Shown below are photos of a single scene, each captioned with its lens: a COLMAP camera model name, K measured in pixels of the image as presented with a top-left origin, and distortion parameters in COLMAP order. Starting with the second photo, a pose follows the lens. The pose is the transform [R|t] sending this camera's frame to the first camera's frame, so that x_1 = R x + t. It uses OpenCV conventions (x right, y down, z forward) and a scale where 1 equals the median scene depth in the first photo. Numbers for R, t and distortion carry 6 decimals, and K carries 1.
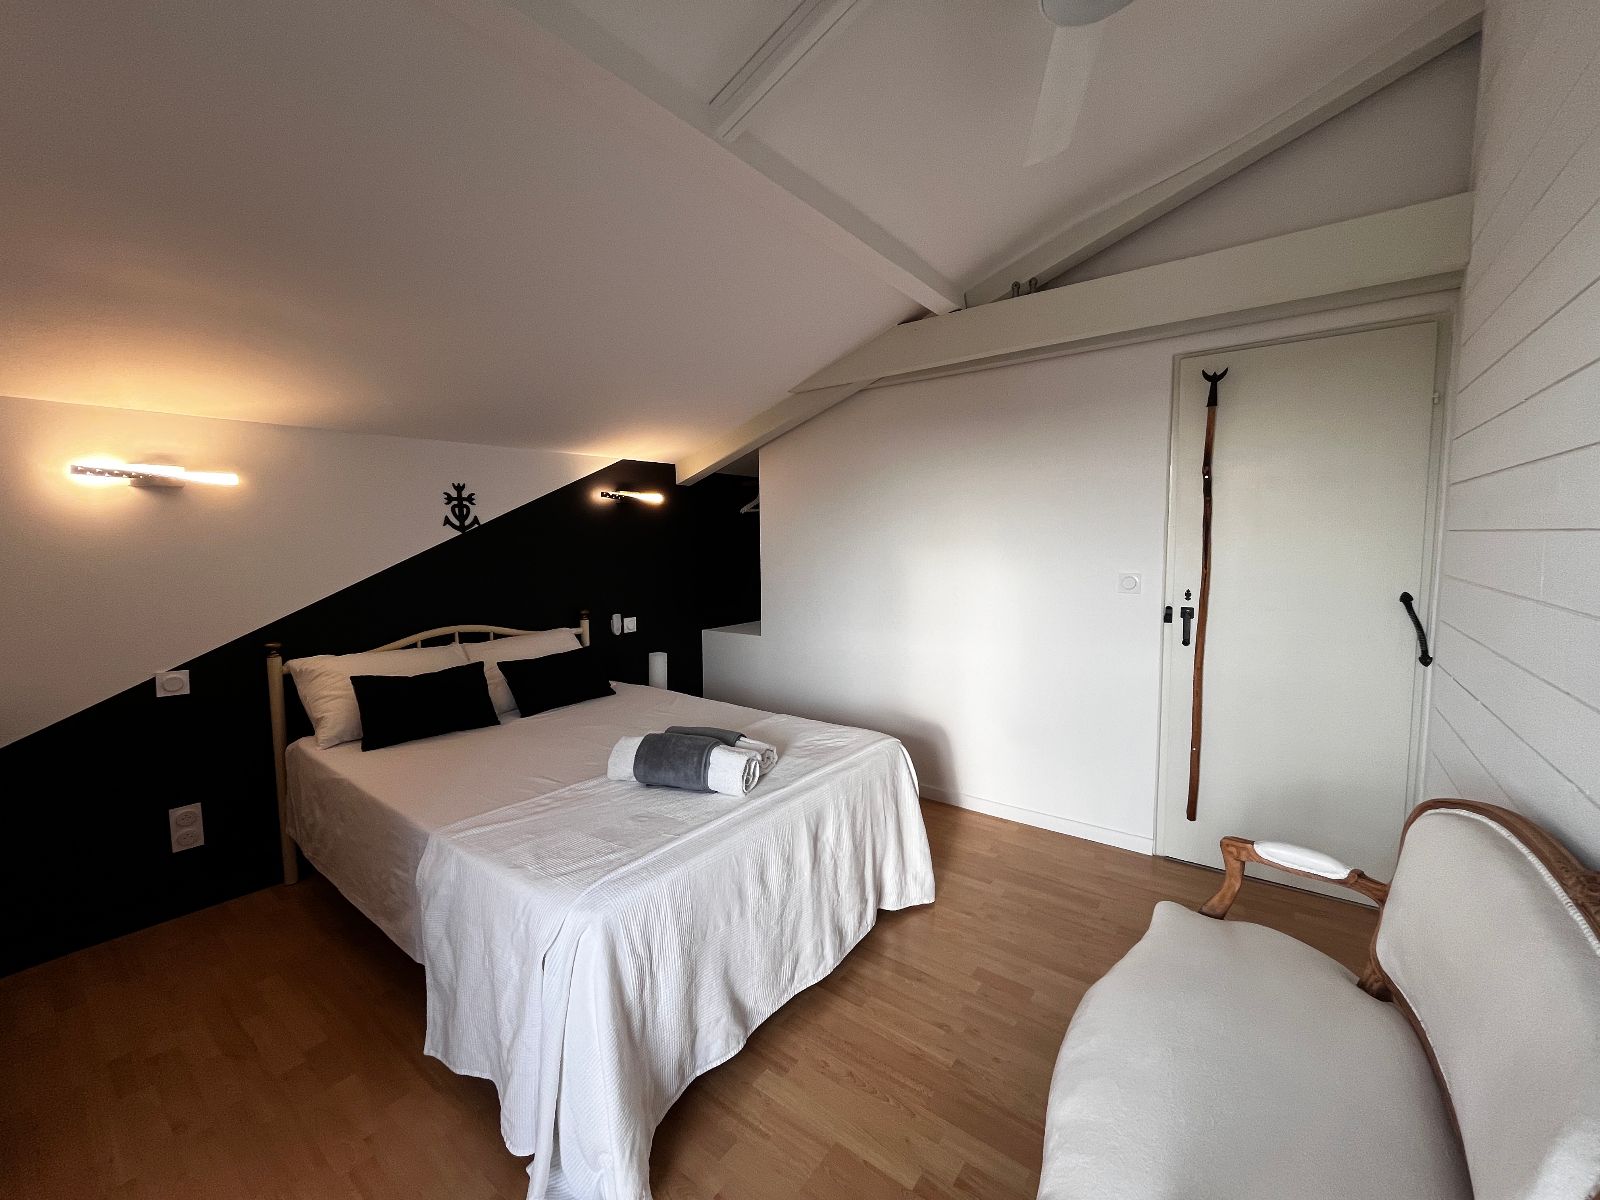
lens RADIAL K [[645.0, 0, 800.0], [0, 645.0, 600.0], [0, 0, 1]] dist [-0.000384, -0.000132]
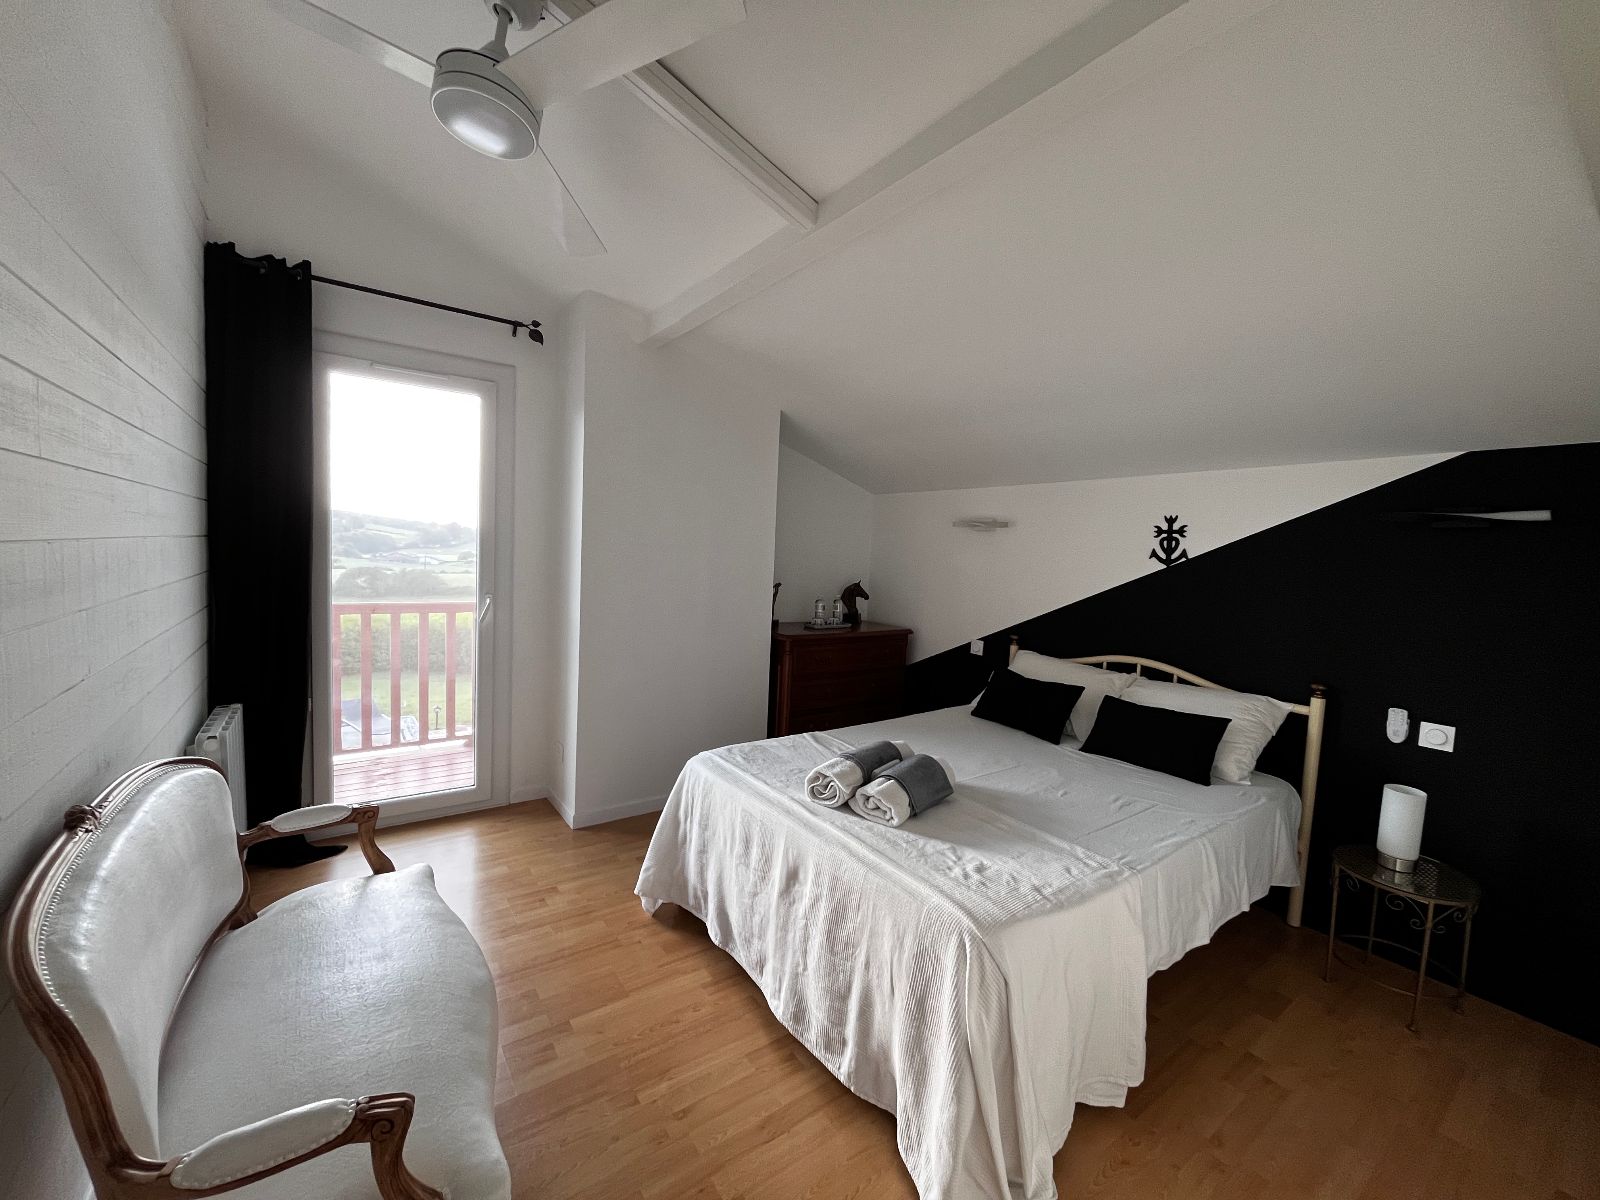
lens RADIAL K [[636.4, 0, 792.0], [0, 636.4, 606.2], [0, 0, 1]] dist [0.000113, 0.000098]
pose [[-0.294906, 0.081113, -0.952077, 0.564121], [-0.134074, 0.983020, 0.125279, -0.090656], [0.946073, 0.164595, -0.279024, 0.752104]]
